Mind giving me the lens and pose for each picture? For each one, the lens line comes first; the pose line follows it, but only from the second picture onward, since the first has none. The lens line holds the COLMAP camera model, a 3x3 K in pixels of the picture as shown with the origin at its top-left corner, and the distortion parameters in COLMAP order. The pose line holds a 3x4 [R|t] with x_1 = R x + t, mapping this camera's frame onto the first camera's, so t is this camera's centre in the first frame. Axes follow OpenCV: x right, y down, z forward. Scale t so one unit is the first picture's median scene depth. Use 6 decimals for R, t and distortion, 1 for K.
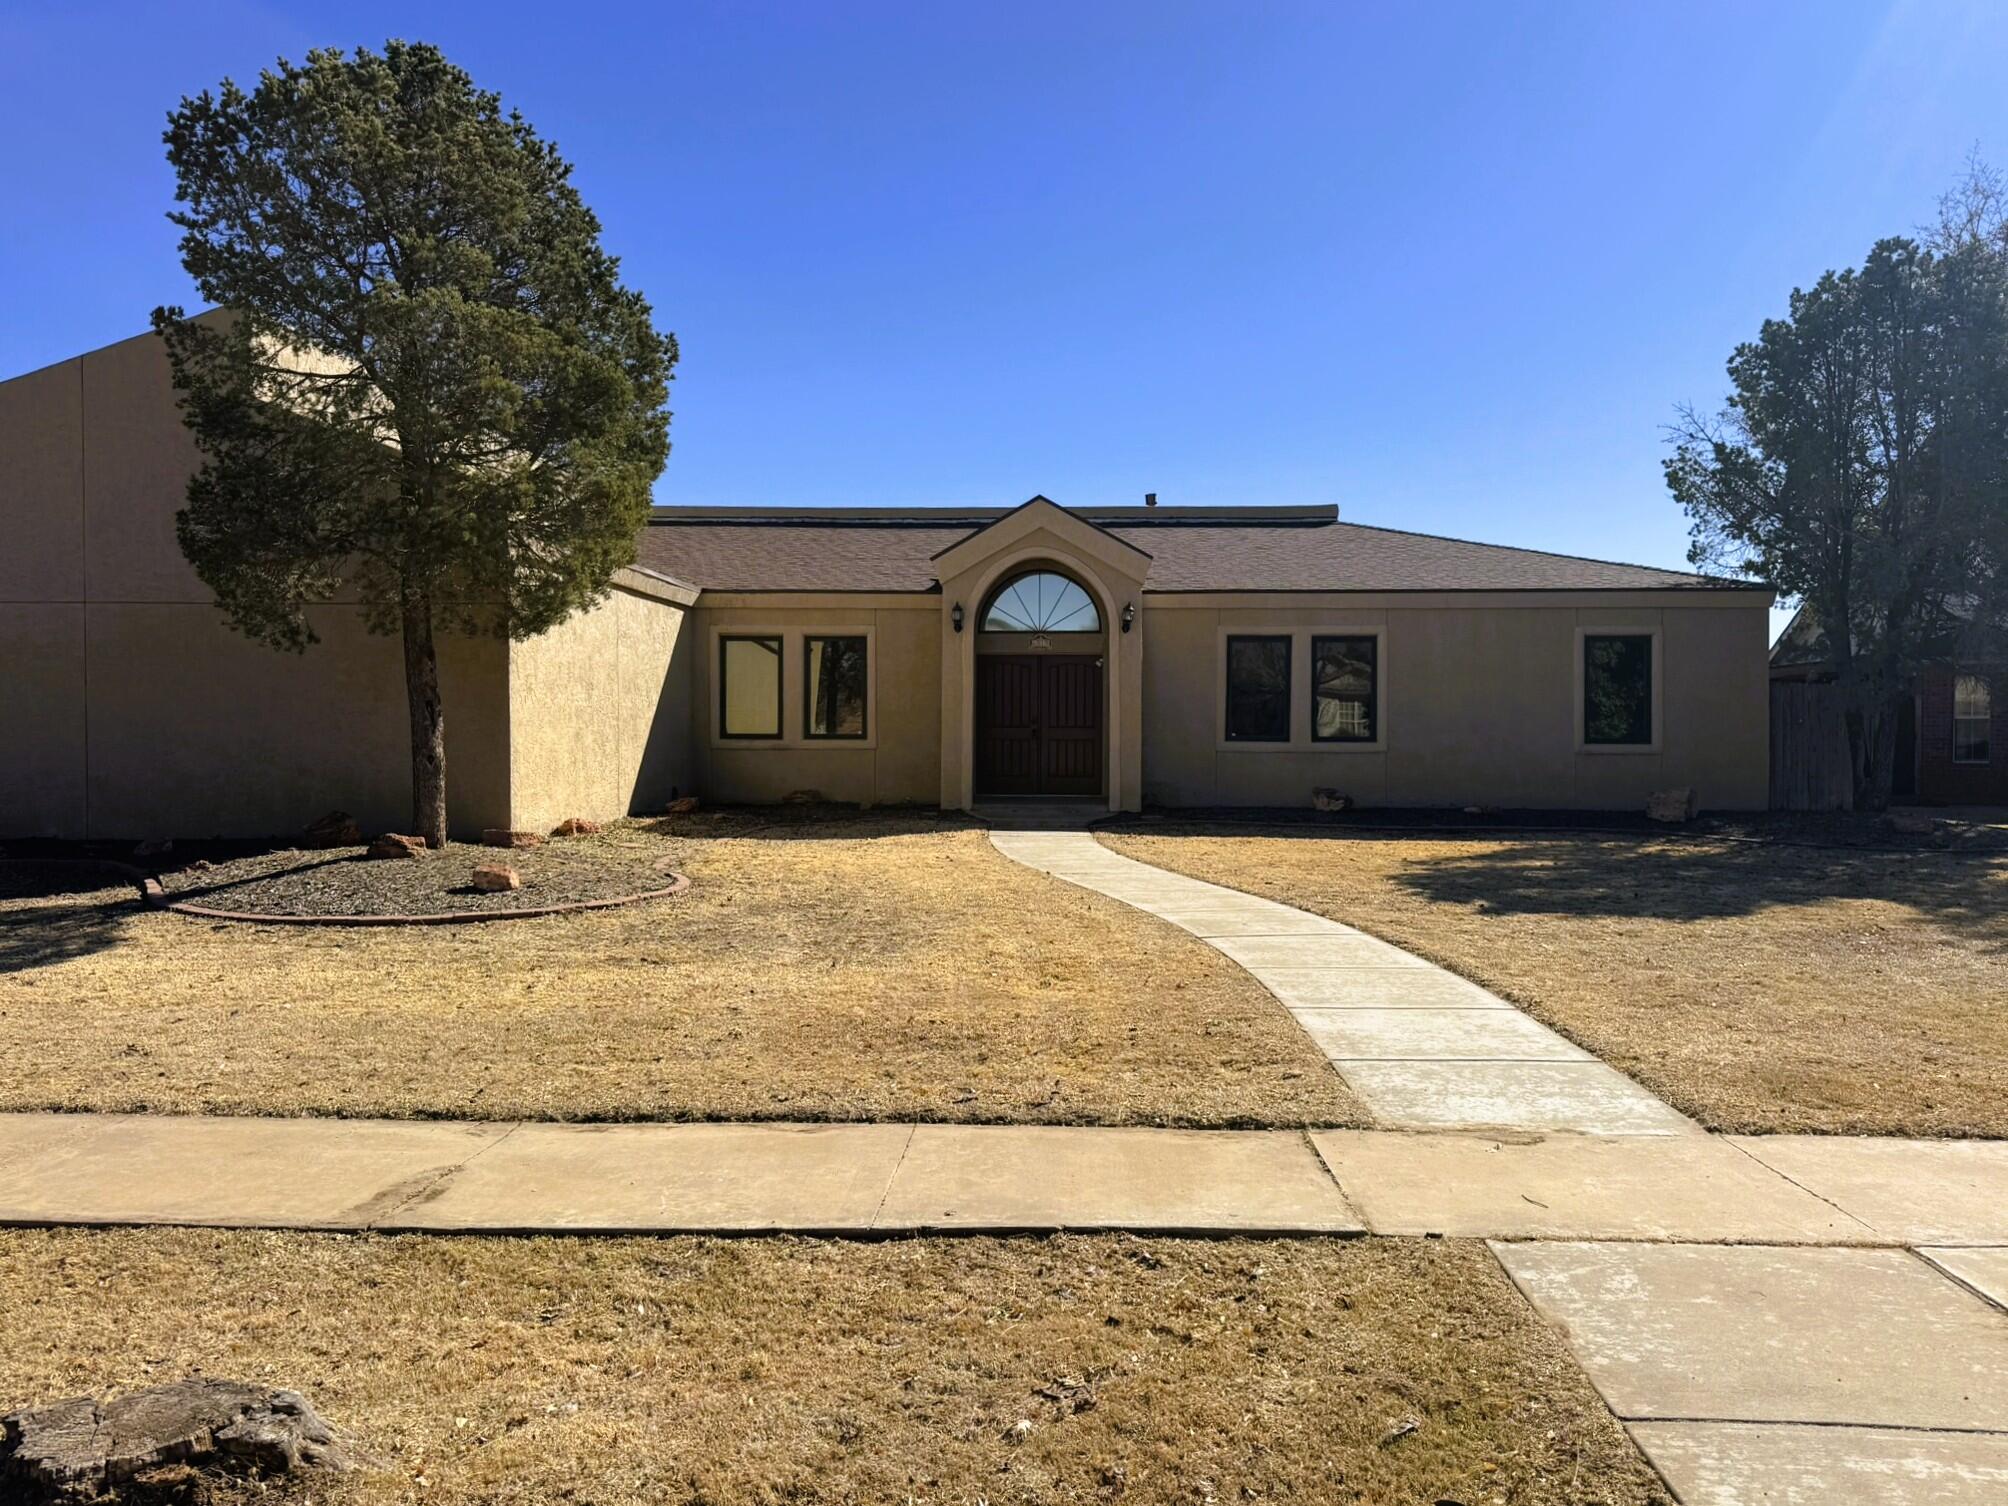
lens RADIAL K [[1464.0, 0, 1005.8], [0, 1464.0, 751.9], [0, 0, 1]] dist [-0.000624, 0.000001]
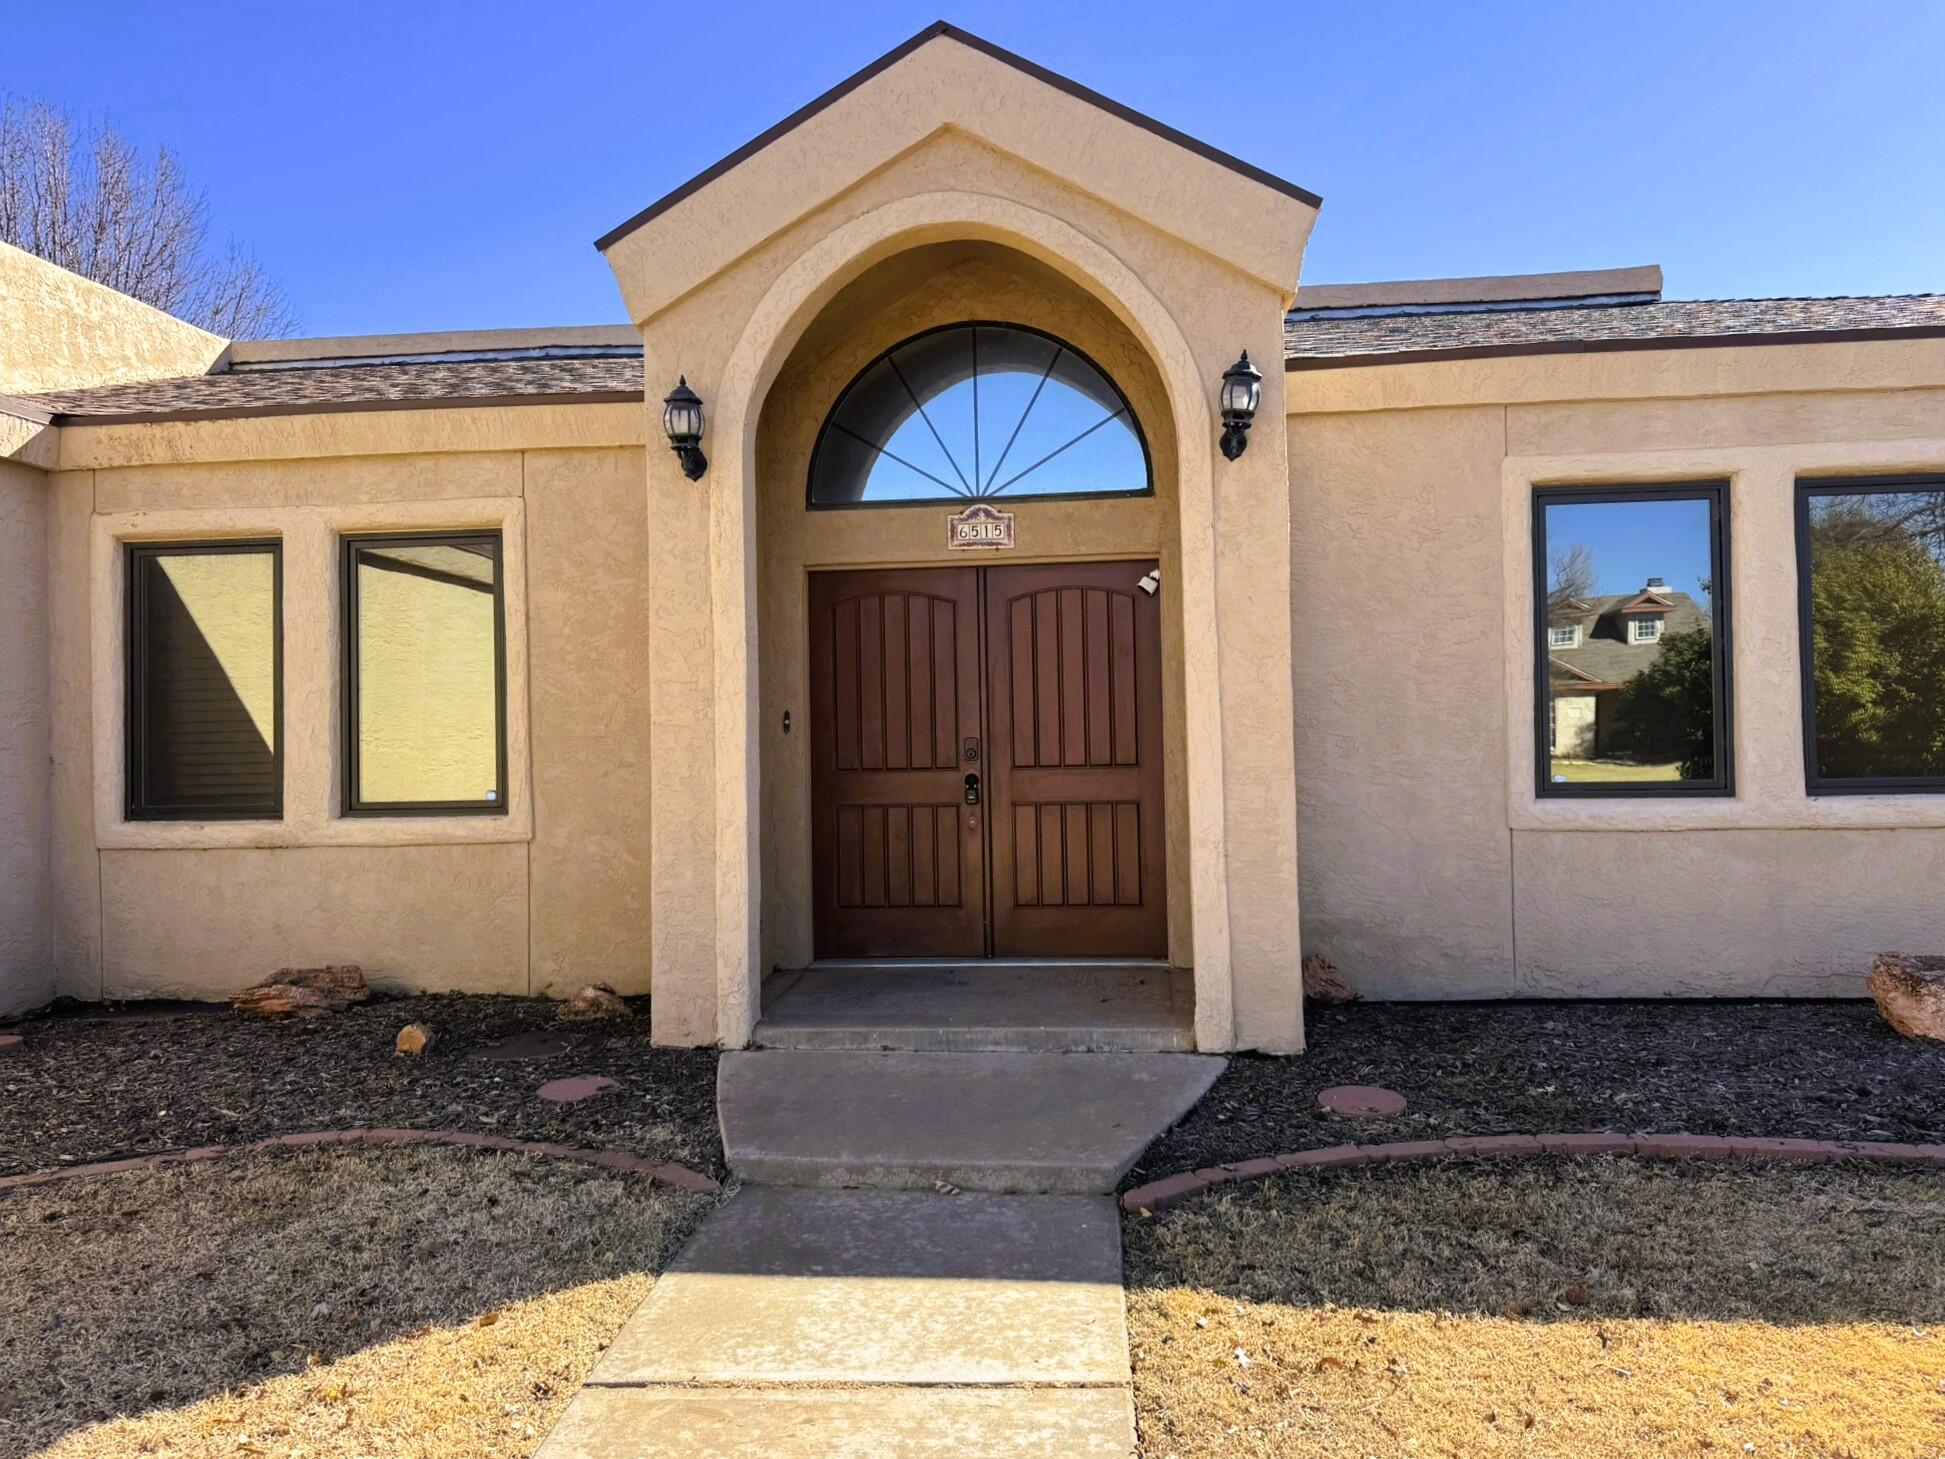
lens RADIAL K [[1370.4, 0, 969.5], [0, 1370.4, 731.8], [0, 0, 1]] dist [0.012549, 0.000988]
pose [[0.997318, -0.025655, -0.068541, 0.043264], [0.023992, 0.999400, -0.024979, -0.018096], [0.069141, 0.023267, 0.997336, 0.685431]]
